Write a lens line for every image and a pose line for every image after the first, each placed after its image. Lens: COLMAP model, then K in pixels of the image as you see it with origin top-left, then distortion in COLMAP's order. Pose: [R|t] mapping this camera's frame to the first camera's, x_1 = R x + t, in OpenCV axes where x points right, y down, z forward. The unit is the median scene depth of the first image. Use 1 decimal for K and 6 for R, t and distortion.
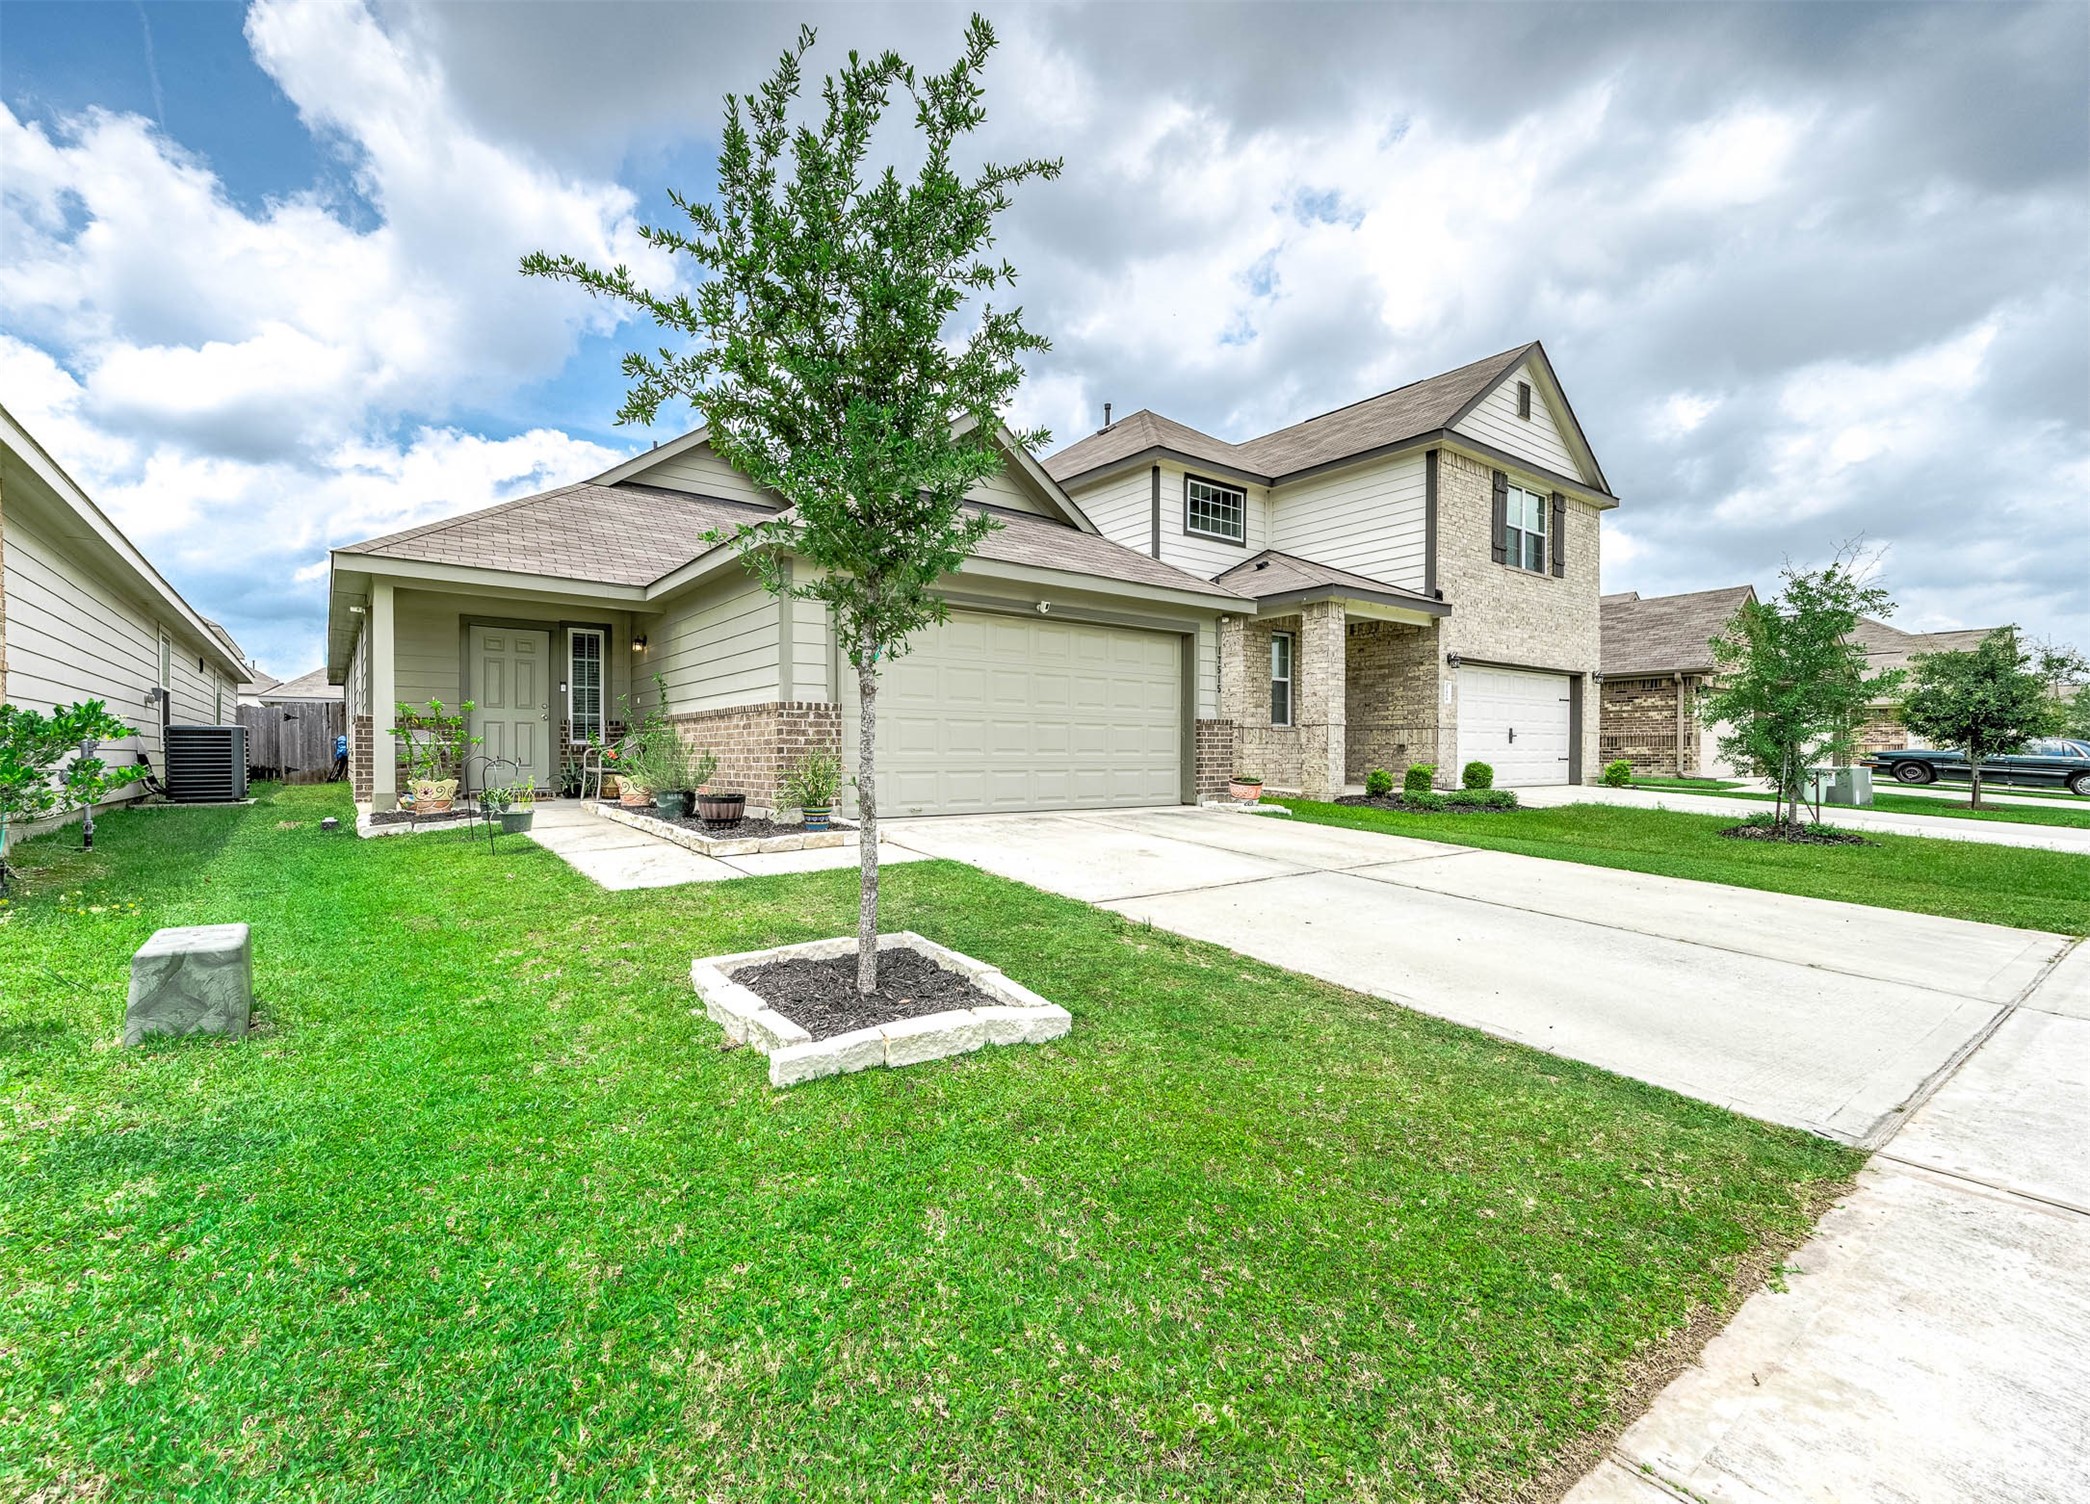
lens RADIAL K [[914.4, 0, 976.6], [0, 914.4, 771.8], [0, 0, 1]] dist [0.004671, 0.000235]
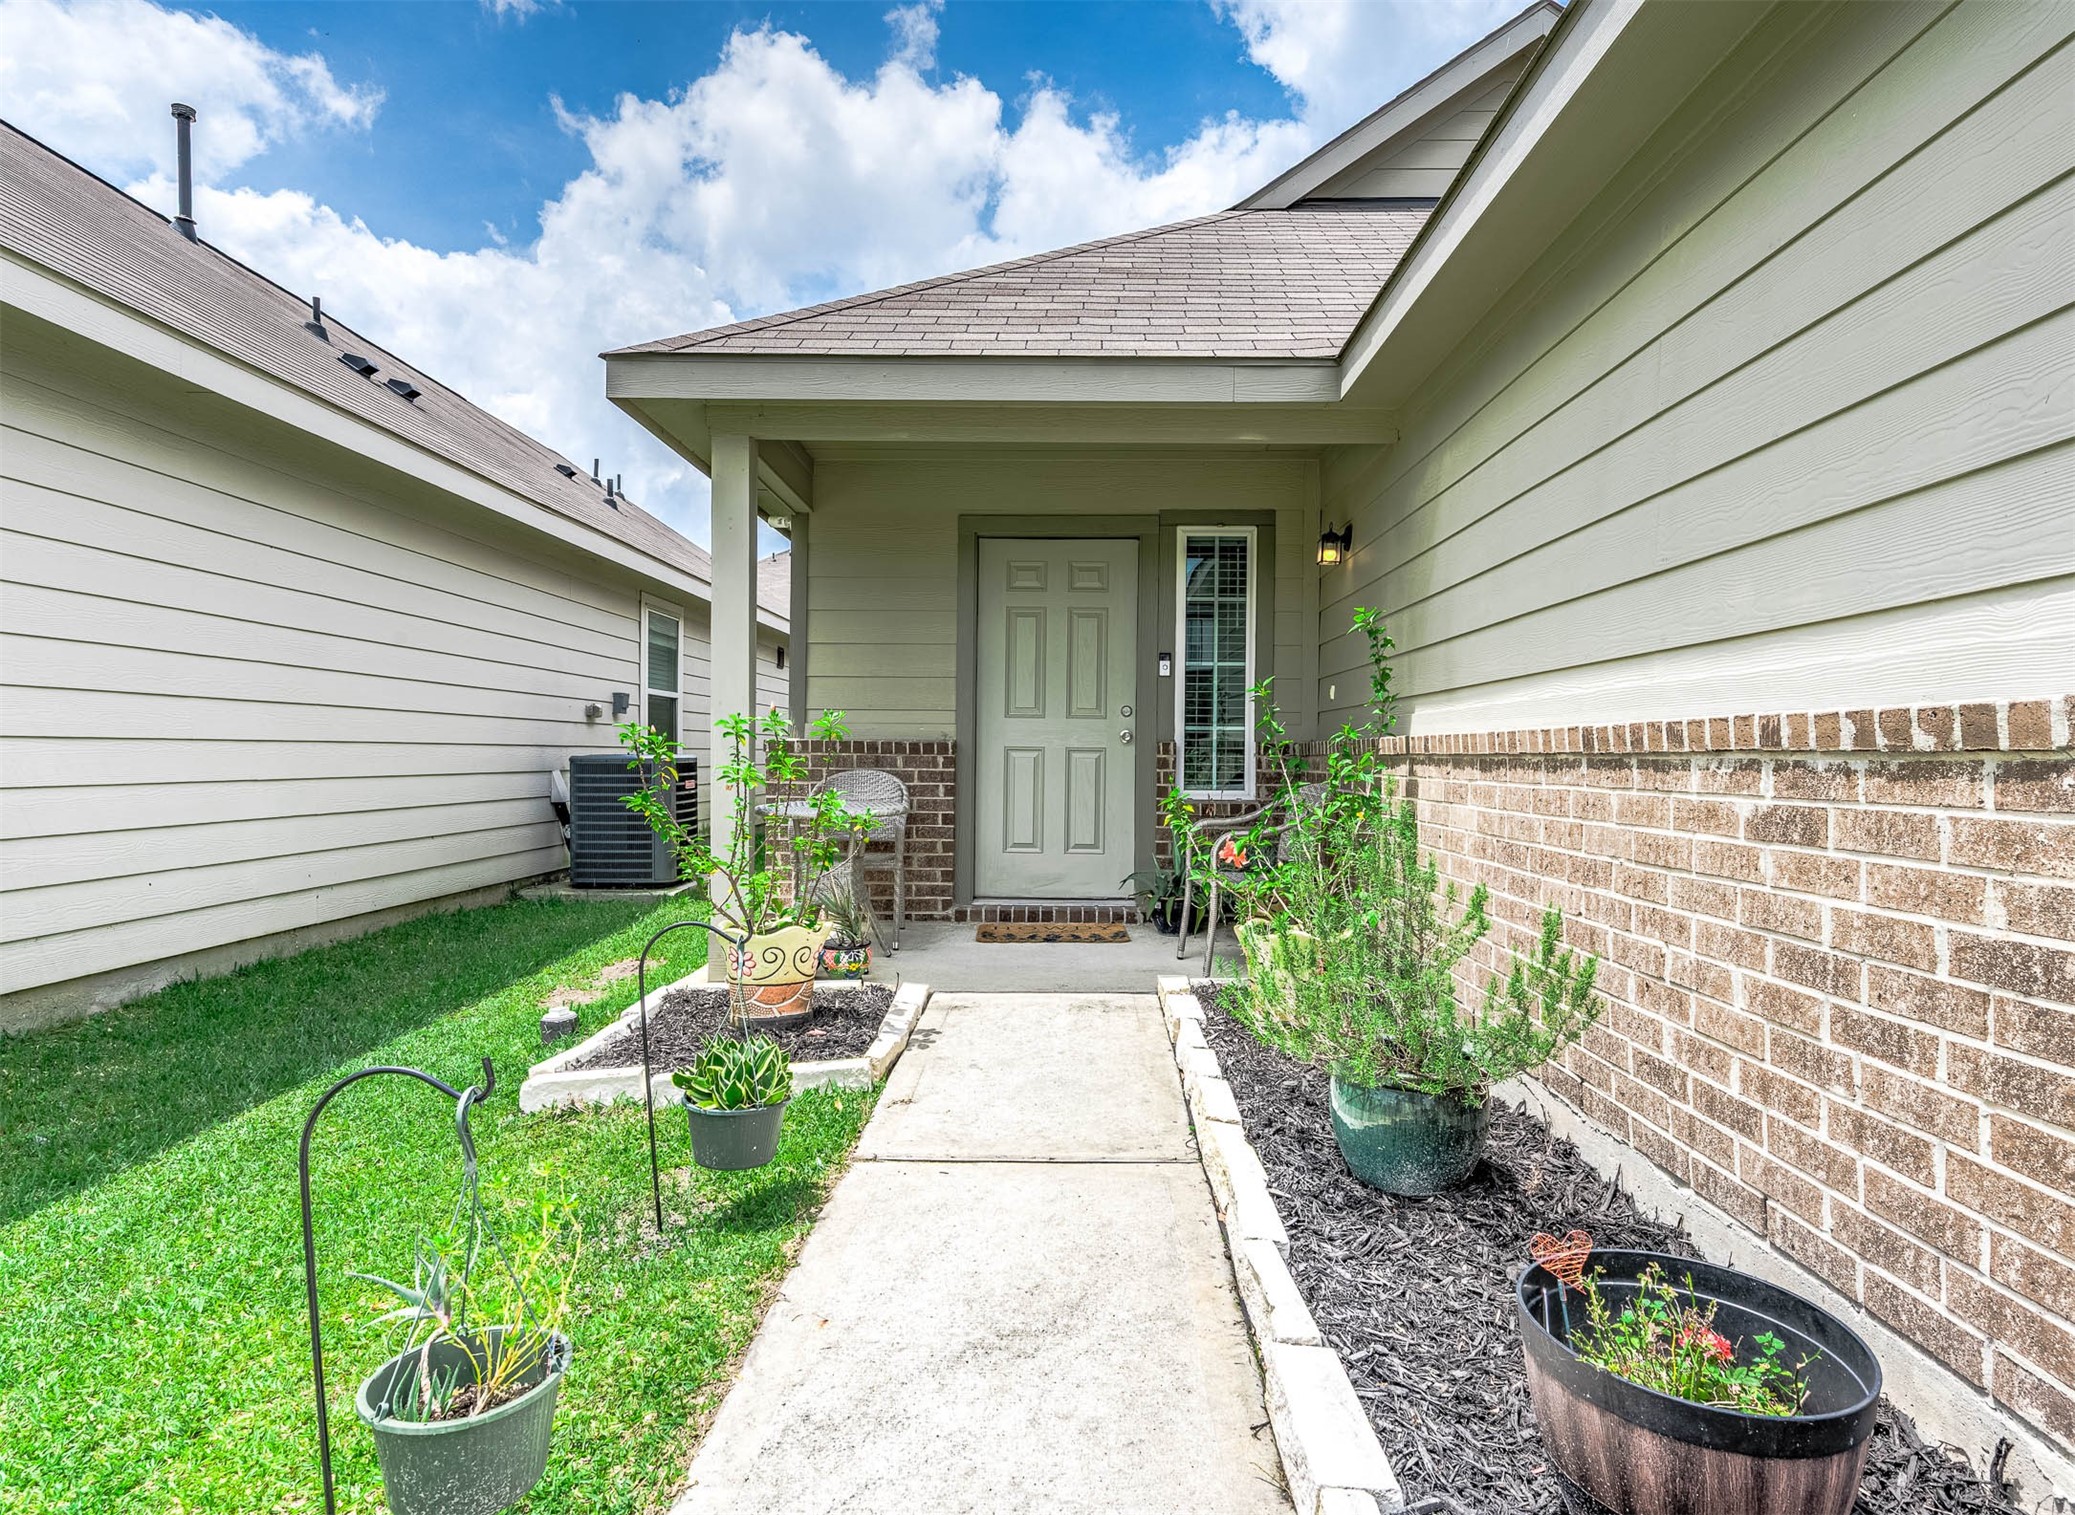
lens RADIAL K [[1154.2, 0, 1055.0], [0, 1154.2, 757.3], [0, 0, 1]] dist [0.002063, 0.000075]
pose [[0.801363, 0.007074, -0.598137, -0.172222], [-0.015256, 0.999847, -0.008615, -0.044781], [0.597984, 0.016029, 0.801347, 0.544208]]
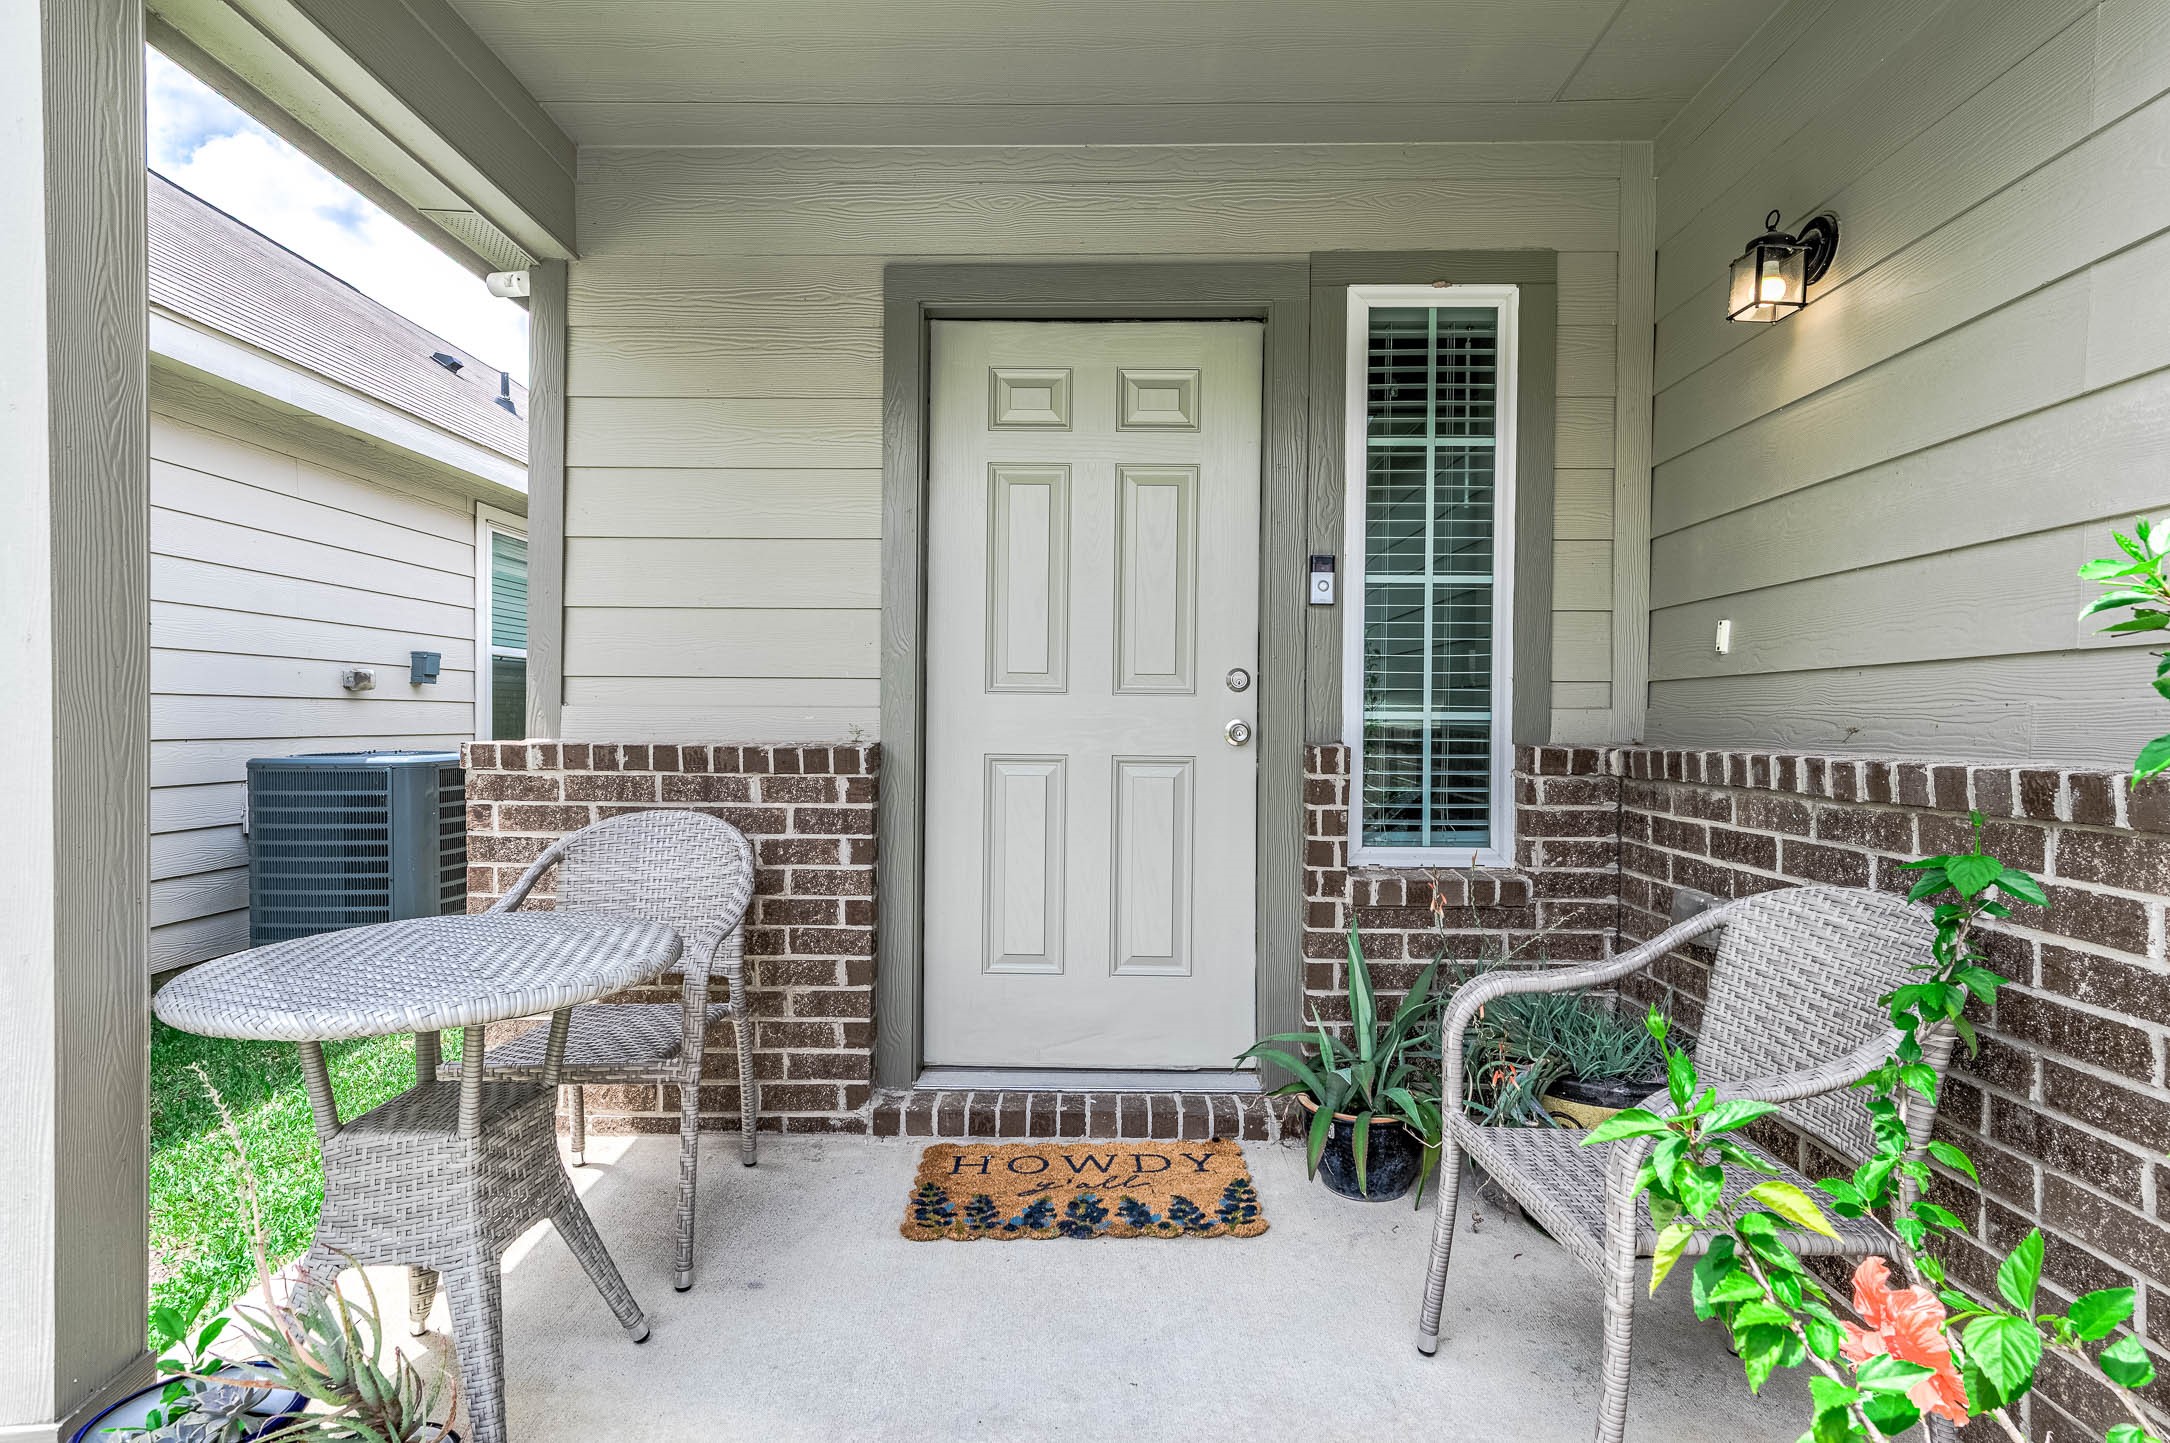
lens RADIAL K [[1097.1, 0, 1093.6], [0, 1097.1, 717.2], [0, 0, 1]] dist [0.001309, 0.000155]
pose [[0.802657, 0.003333, -0.596432, -0.351658], [-0.013666, 0.999825, -0.012805, -0.059844], [0.596285, 0.018429, 0.802561, 0.785061]]
